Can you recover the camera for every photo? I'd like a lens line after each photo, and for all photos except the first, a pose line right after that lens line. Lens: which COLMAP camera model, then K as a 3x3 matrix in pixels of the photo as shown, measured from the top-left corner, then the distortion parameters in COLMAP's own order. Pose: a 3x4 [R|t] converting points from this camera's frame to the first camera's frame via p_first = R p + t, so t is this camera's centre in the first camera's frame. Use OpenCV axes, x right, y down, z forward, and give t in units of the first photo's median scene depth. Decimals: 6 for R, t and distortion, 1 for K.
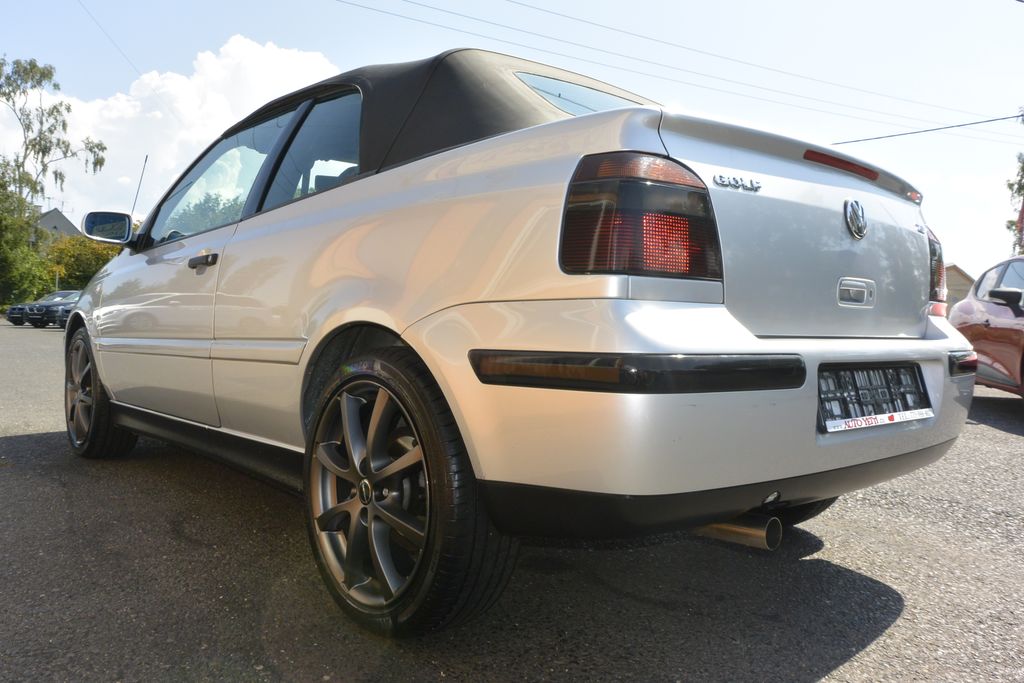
lens RADIAL K [[775.6, 0, 518.1], [0, 775.6, 340.6], [0, 0, 1]] dist [0.006407, -0.000454]
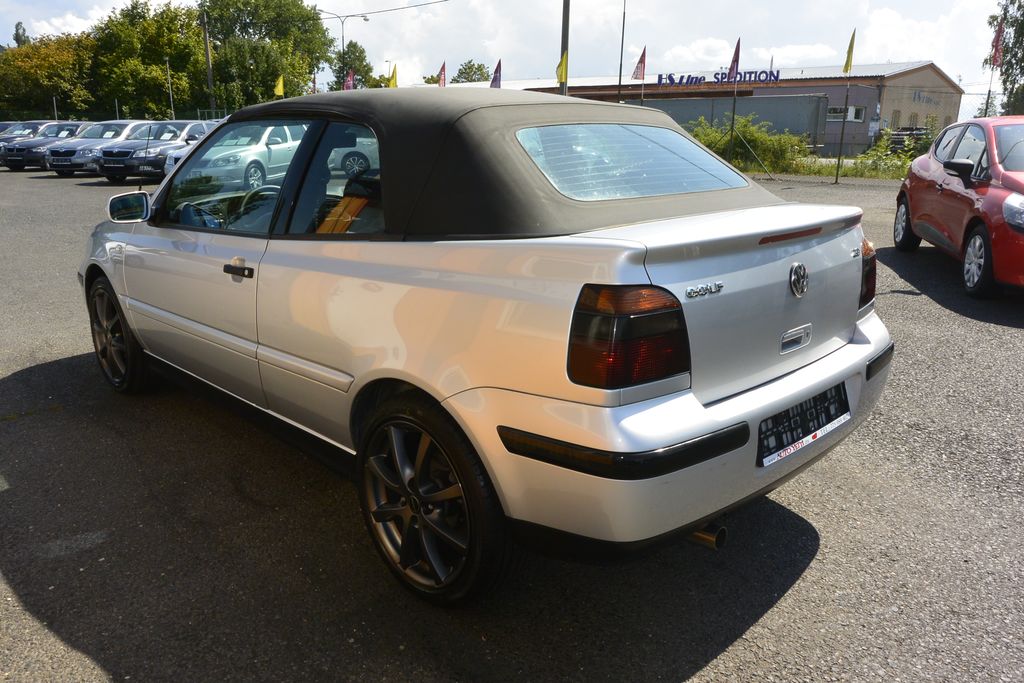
lens RADIAL K [[775.6, 0, 521.7], [0, 775.6, 347.7], [0, 0, 1]] dist [0.006407, -0.000454]
pose [[0.998629, -0.030477, 0.042559, -0.064650], [0.019343, 0.970332, 0.241000, -0.373261], [-0.048642, -0.239847, 0.969591, -0.211465]]
